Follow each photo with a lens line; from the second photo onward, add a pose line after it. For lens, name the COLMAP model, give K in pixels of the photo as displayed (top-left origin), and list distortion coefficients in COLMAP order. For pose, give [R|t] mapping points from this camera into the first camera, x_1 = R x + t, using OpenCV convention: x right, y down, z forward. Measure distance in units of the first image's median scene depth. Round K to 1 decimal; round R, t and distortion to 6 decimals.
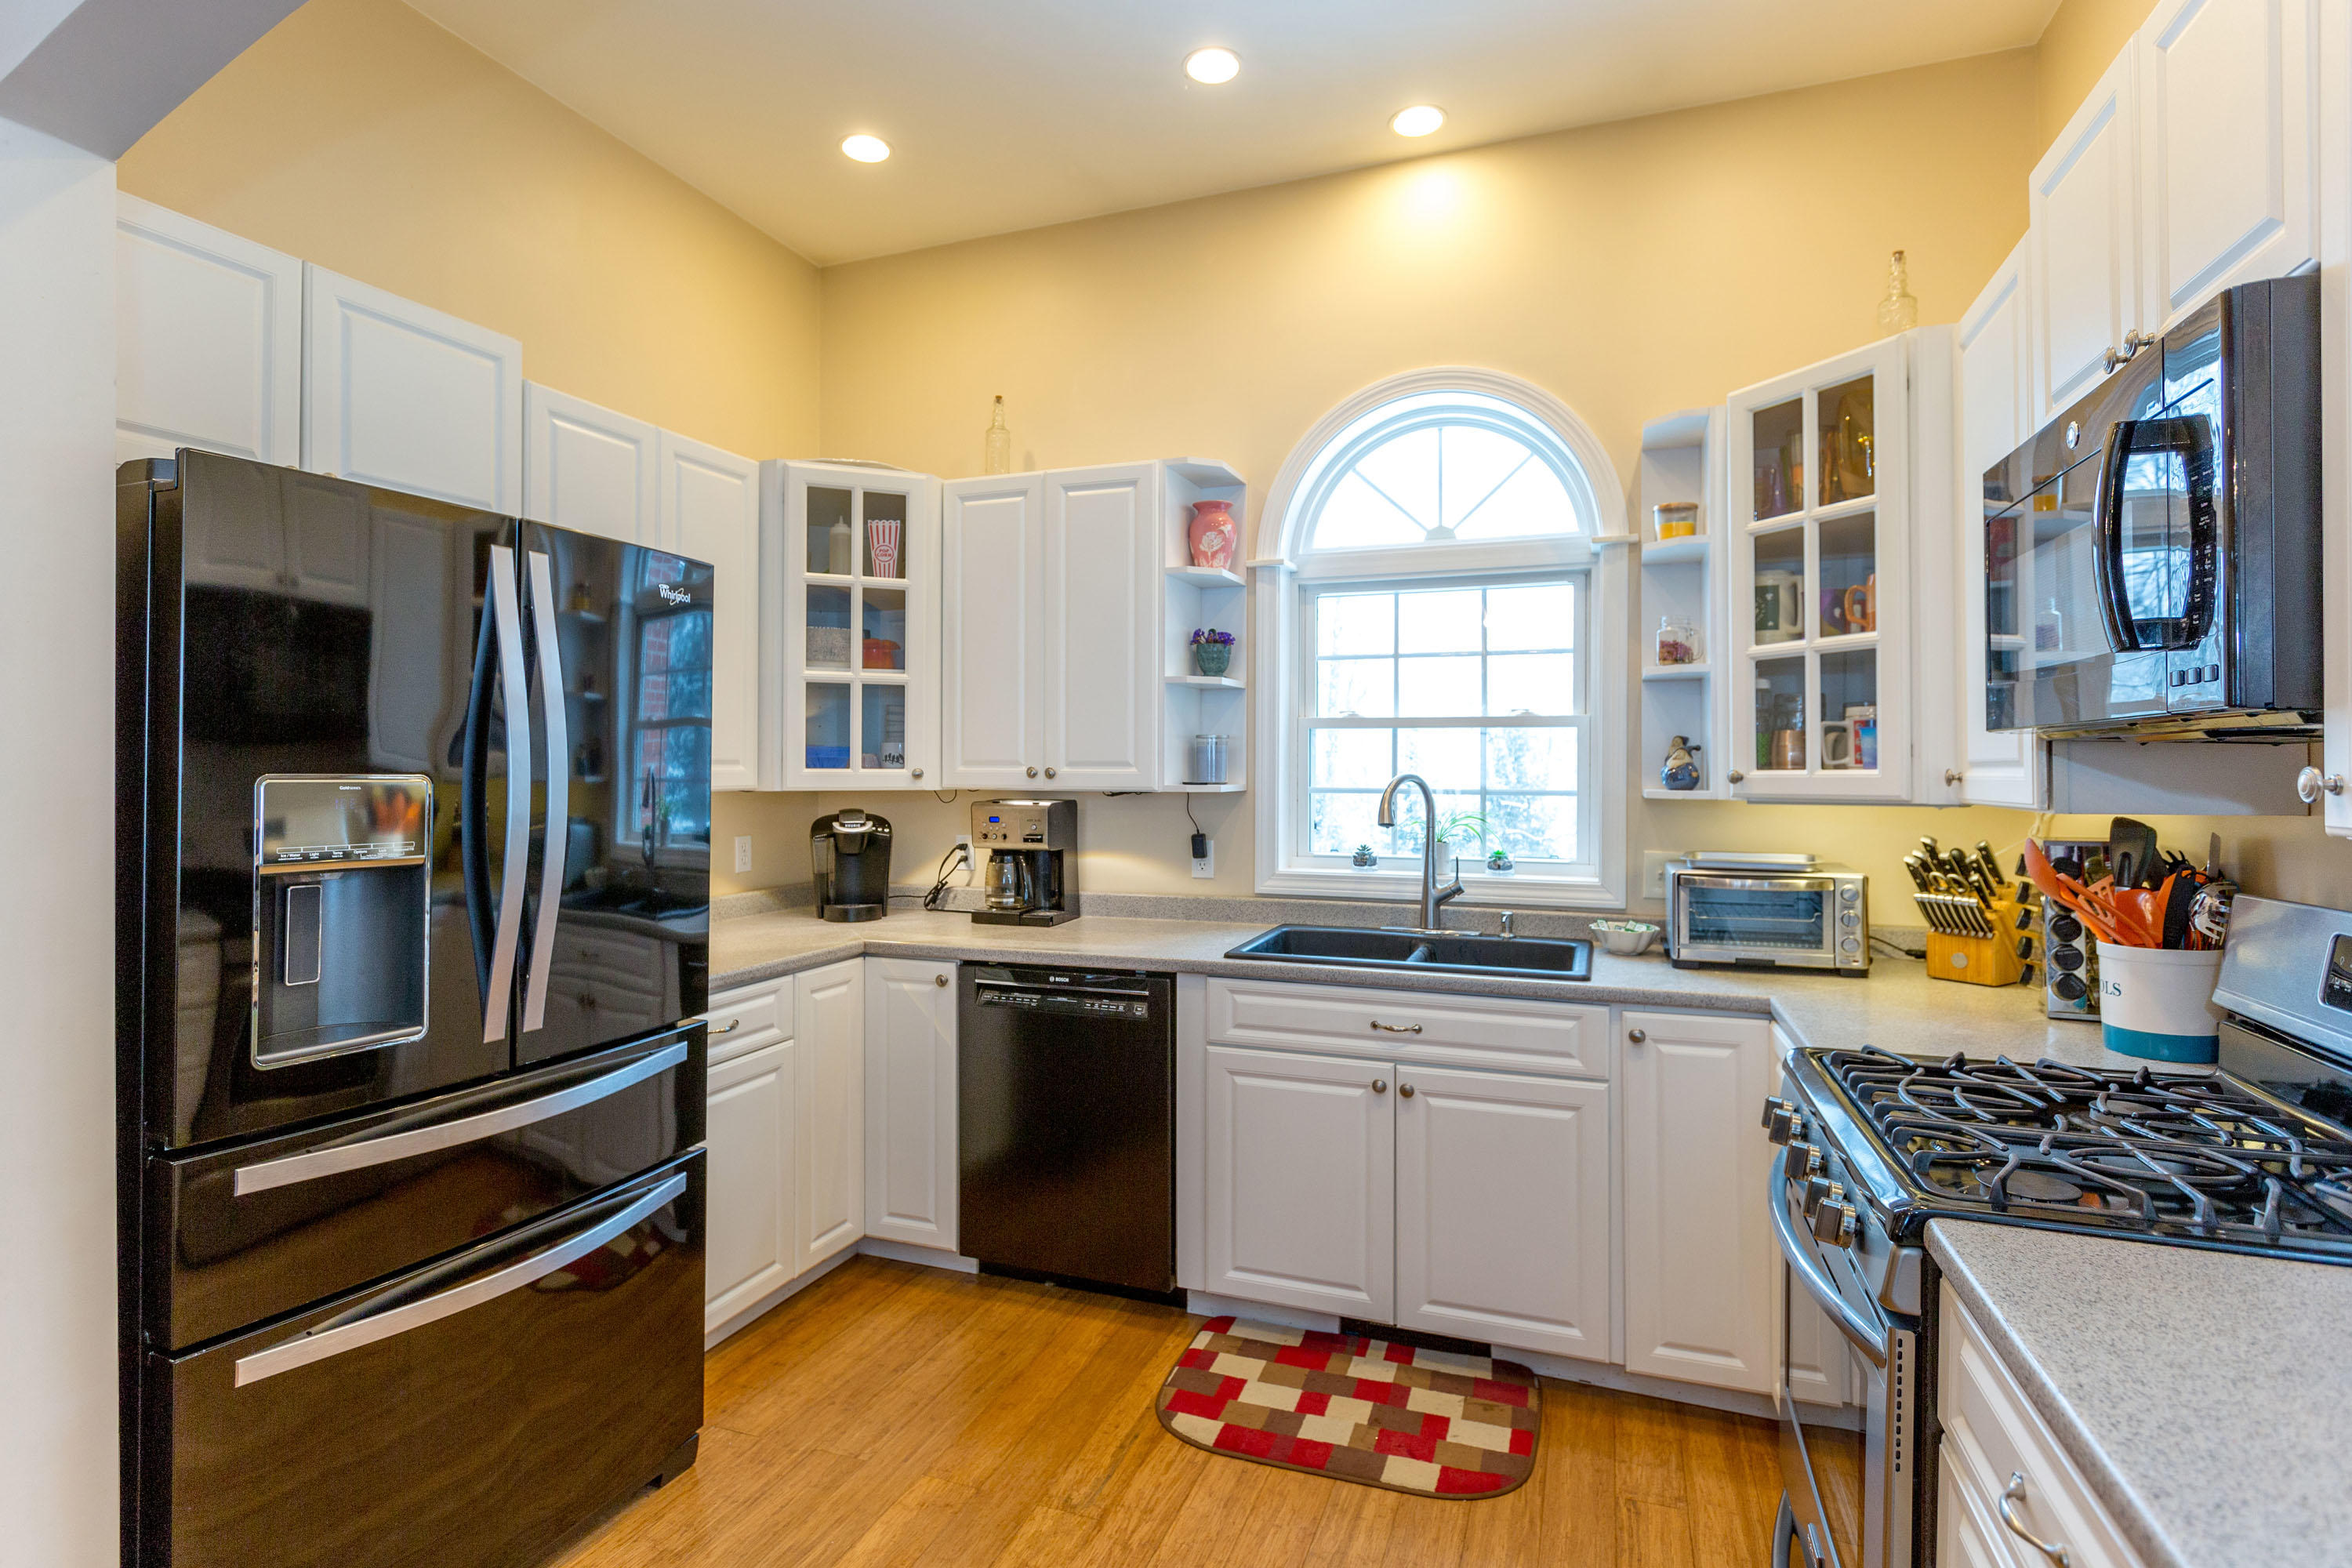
lens RADIAL K [[1187.2, 0, 1171.3], [0, 1187.2, 766.7], [0, 0, 1]] dist [0.001979, 0.001076]
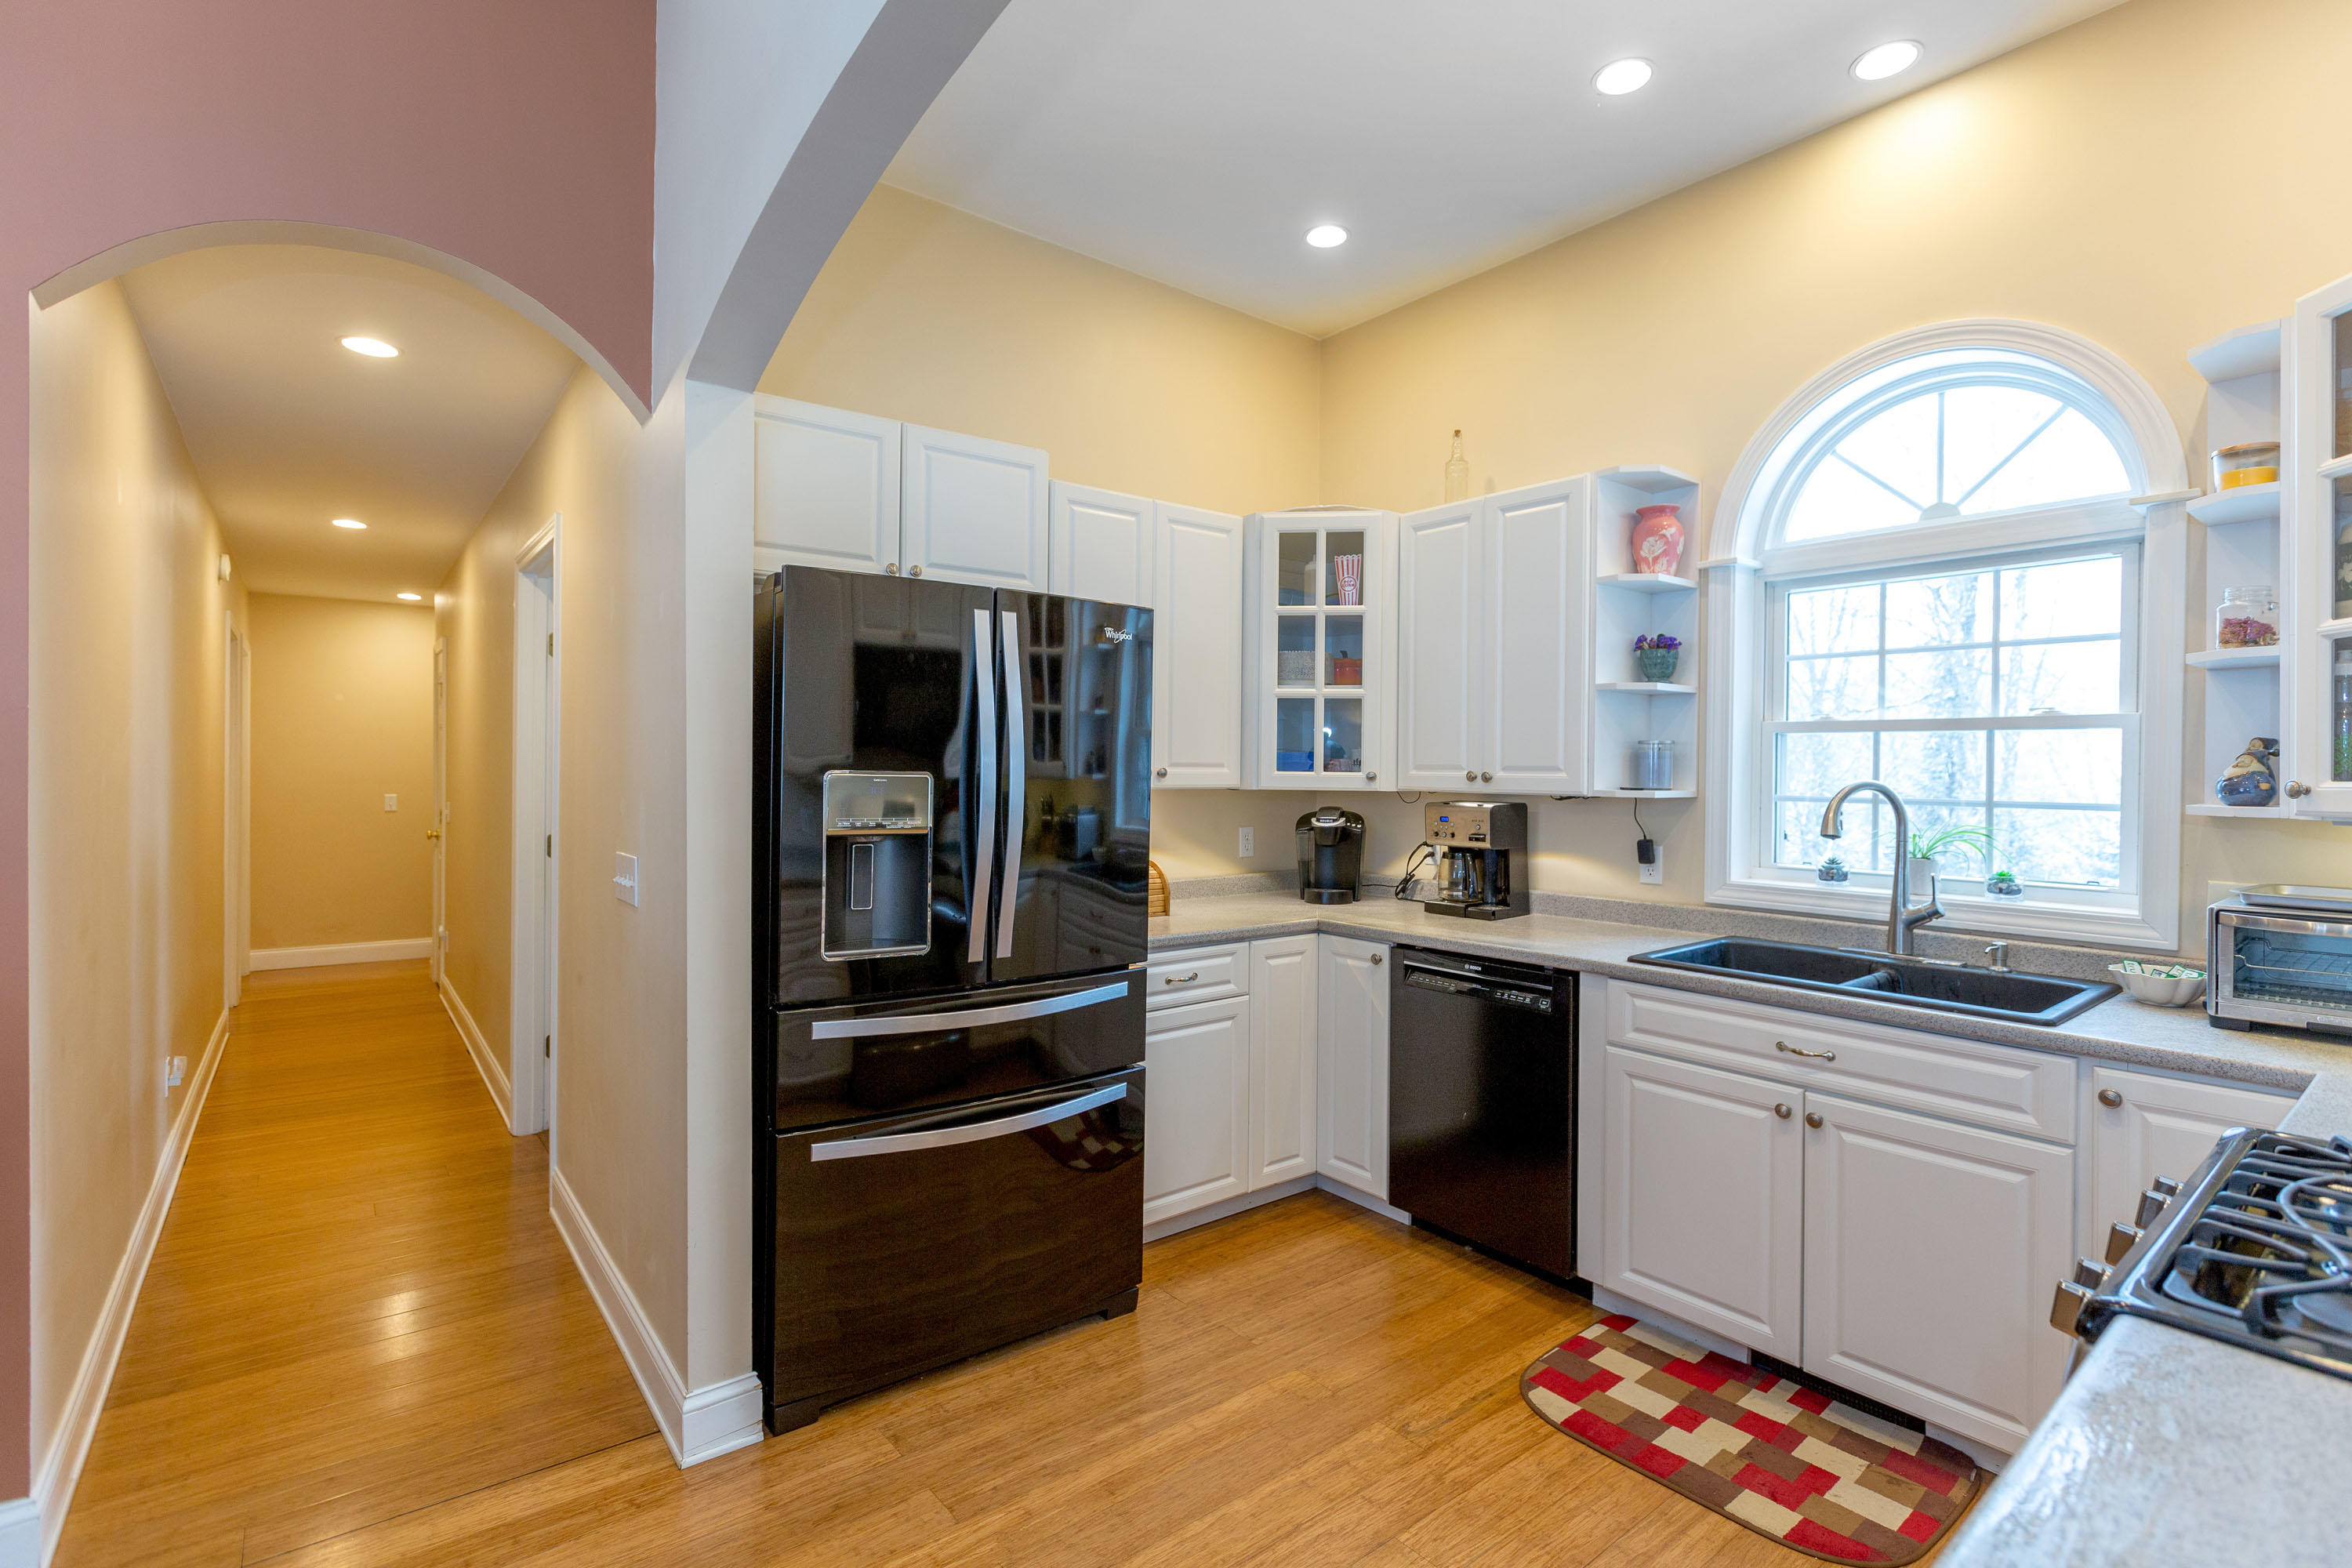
lens RADIAL K [[1111.5, 0, 1187.6], [0, 1111.5, 779.2], [0, 0, 1]] dist [0.002628, -0.000160]
pose [[0.859409, 0.011048, -0.511170, 0.201690], [-0.008184, 0.999936, 0.007853, 0.001732], [0.511224, -0.002566, 0.859444, -0.002431]]
